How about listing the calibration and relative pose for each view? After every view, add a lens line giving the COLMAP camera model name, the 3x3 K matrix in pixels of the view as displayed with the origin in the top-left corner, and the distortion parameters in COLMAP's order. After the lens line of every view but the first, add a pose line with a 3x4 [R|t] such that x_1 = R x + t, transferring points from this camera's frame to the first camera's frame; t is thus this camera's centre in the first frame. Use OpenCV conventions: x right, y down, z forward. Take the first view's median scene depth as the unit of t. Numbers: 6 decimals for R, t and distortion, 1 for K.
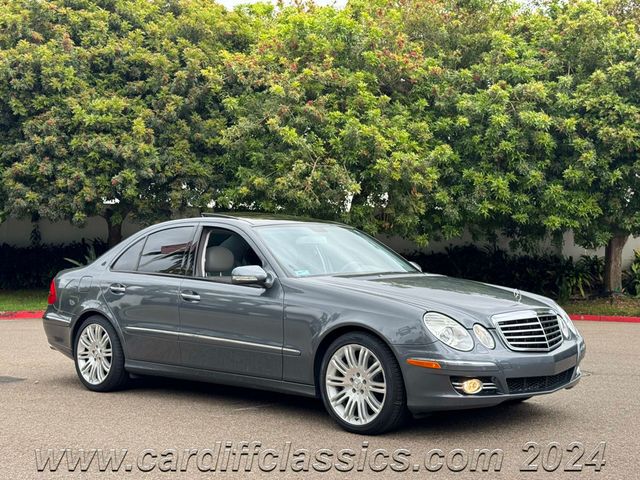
lens RADIAL K [[936.5, 0, 320.0], [0, 936.5, 240.0], [0, 0, 1]] dist [0.116704, -0.066106]
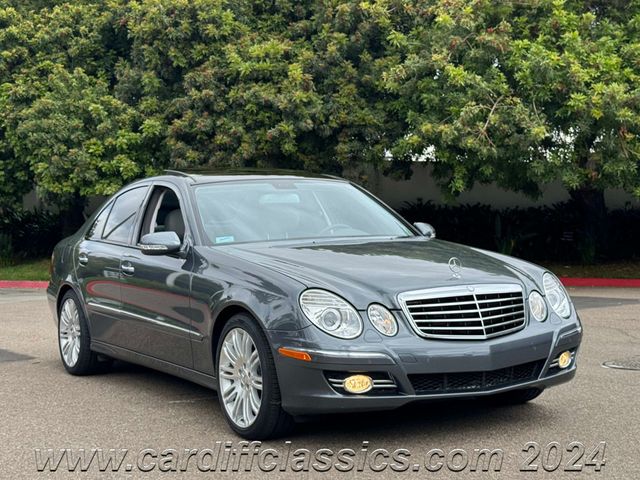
lens RADIAL K [[1041.4, 0, 319.7], [0, 1041.4, 264.5], [0, 0, 1]] dist [0.150413, -0.101572]
pose [[0.960092, -0.006546, -0.279607, 0.103652], [0.024485, 0.997855, 0.060713, 0.001146], [0.278610, -0.065137, 0.958193, 0.048251]]
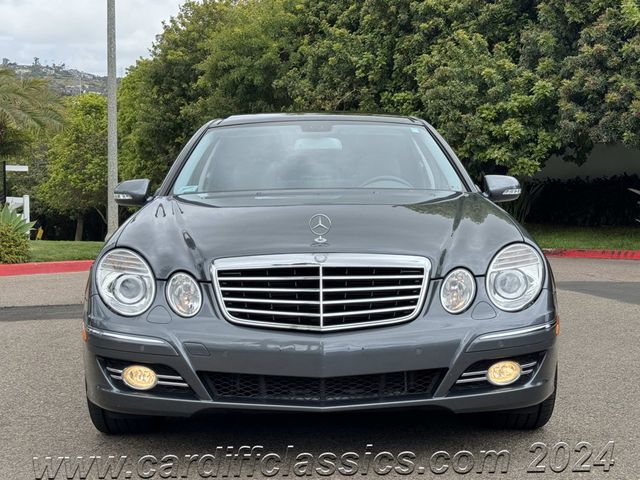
lens RADIAL K [[966.9, 0, 321.3], [0, 966.9, 267.1], [0, 0, 1]] dist [0.150999, -0.084415]
pose [[0.703468, 0.051527, -0.708857, 0.183611], [0.014918, 0.996078, 0.087210, 0.010408], [0.710570, -0.071924, 0.699941, 0.185274]]
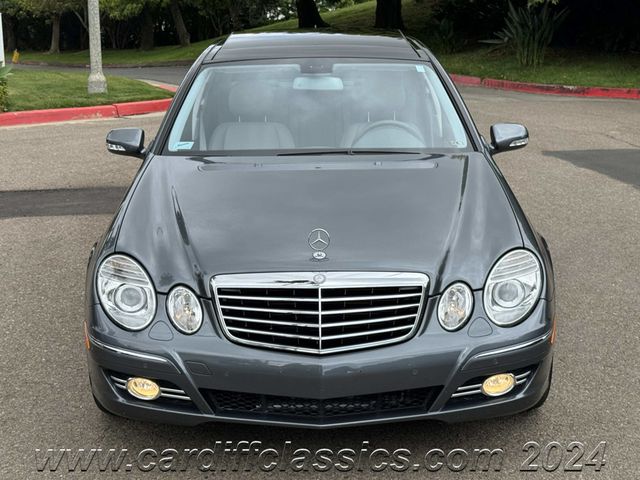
lens RADIAL K [[1041.4, 0, 319.7], [0, 1041.4, 264.5], [0, 0, 1]] dist [0.150413, -0.101572]
pose [[0.700899, 0.181566, -0.689765, 0.189420], [0.013472, 0.963515, 0.267315, -0.026433], [0.713134, -0.196653, 0.672880, 0.180925]]
